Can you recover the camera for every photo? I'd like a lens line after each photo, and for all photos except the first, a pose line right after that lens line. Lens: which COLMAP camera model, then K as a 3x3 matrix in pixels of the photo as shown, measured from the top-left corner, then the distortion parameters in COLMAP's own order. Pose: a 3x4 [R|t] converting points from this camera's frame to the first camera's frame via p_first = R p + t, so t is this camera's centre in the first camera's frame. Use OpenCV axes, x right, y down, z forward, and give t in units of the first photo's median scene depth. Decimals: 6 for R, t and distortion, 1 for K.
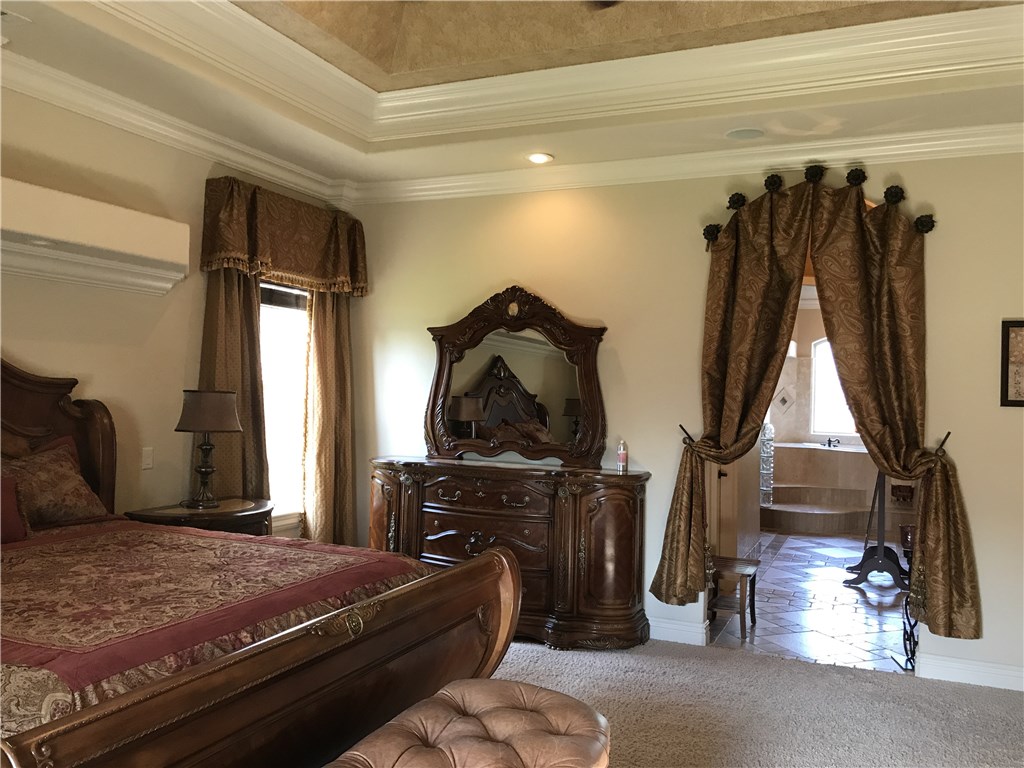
lens RADIAL K [[849.1, 0, 513.0], [0, 849.1, 382.7], [0, 0, 1]] dist [0.038050, -0.070591]
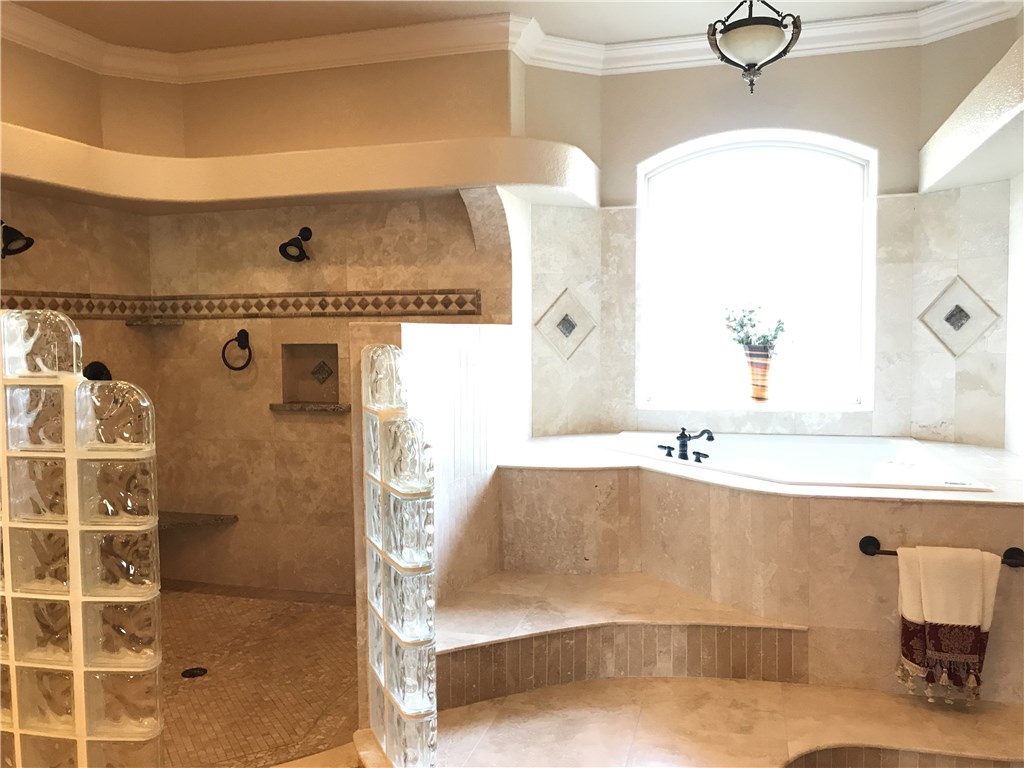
lens RADIAL K [[849.1, 0, 511.7], [0, 849.1, 384.5], [0, 0, 1]] dist [0.038050, -0.070591]
pose [[0.989357, -0.040161, 0.139855, 0.241653], [0.030180, 0.996892, 0.072767, 0.020016], [-0.142343, -0.067772, 0.987495, 0.636353]]
